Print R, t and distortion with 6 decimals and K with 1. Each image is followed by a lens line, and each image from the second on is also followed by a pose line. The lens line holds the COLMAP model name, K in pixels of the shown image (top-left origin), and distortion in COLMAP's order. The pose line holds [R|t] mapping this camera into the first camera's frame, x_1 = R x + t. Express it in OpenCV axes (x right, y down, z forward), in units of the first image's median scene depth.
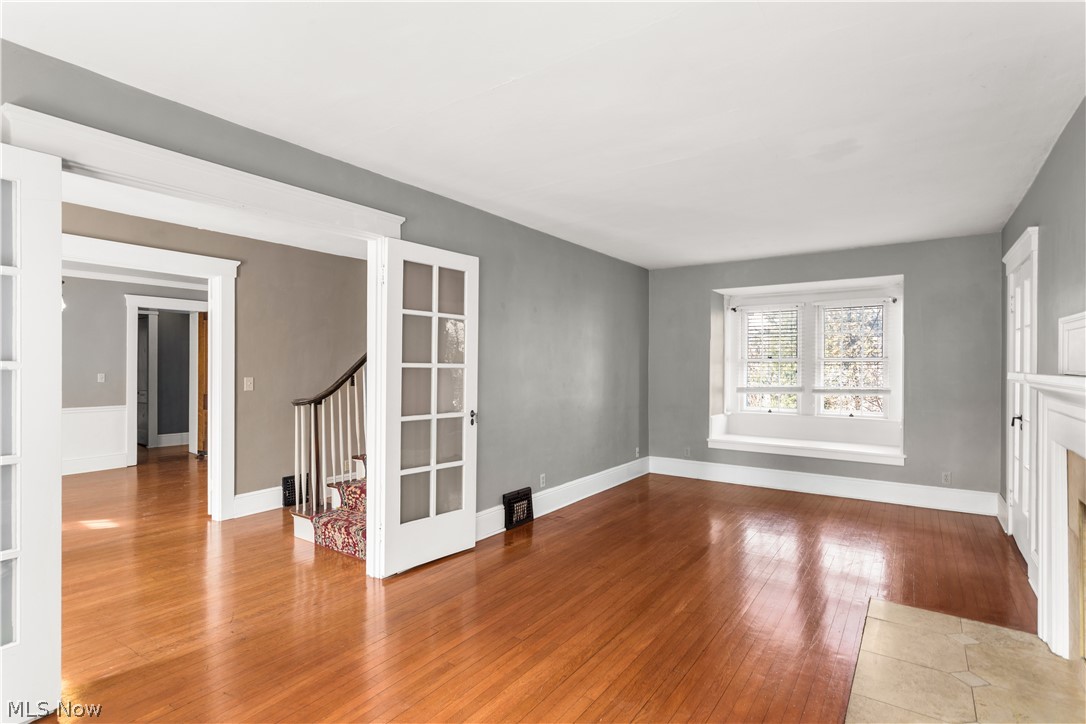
lens RADIAL K [[527.8, 0, 545.5], [0, 527.8, 364.7], [0, 0, 1]] dist [0.004389, 0.001042]
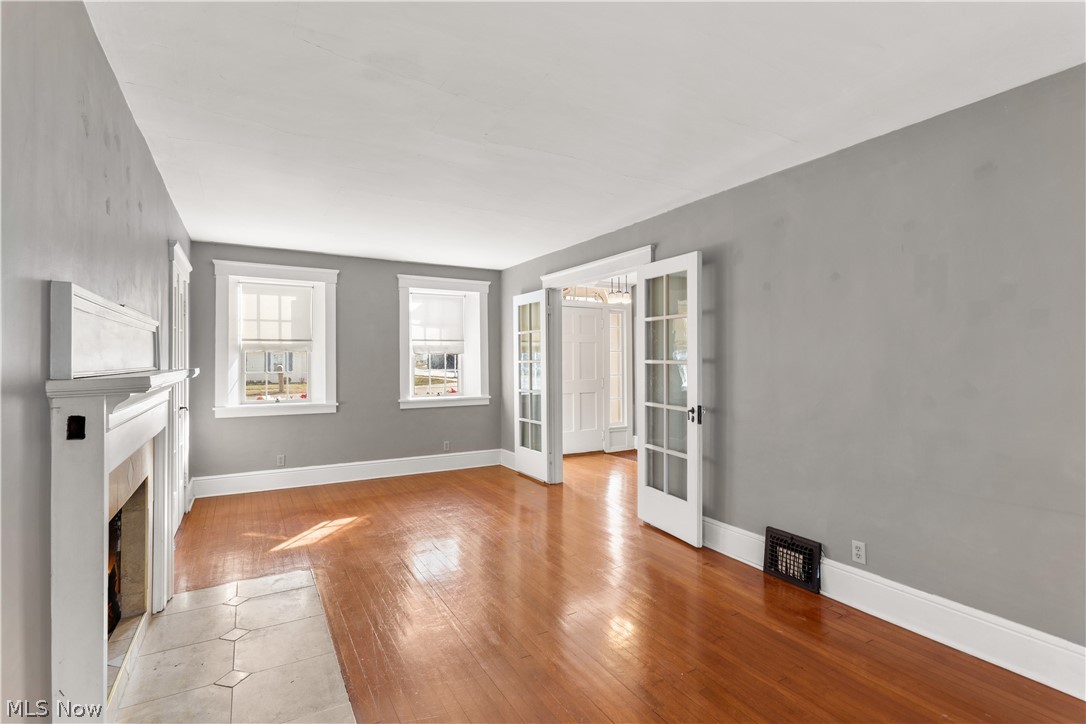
lens RADIAL K [[527.8, 0, 545.5], [0, 527.8, 364.7], [0, 0, 1]] dist [0.004389, 0.001042]
pose [[-0.427202, 0.005089, -0.904142, 0.961879], [0.001500, 0.999987, 0.004919, 0.001594], [0.904155, 0.000746, -0.427204, 1.292656]]
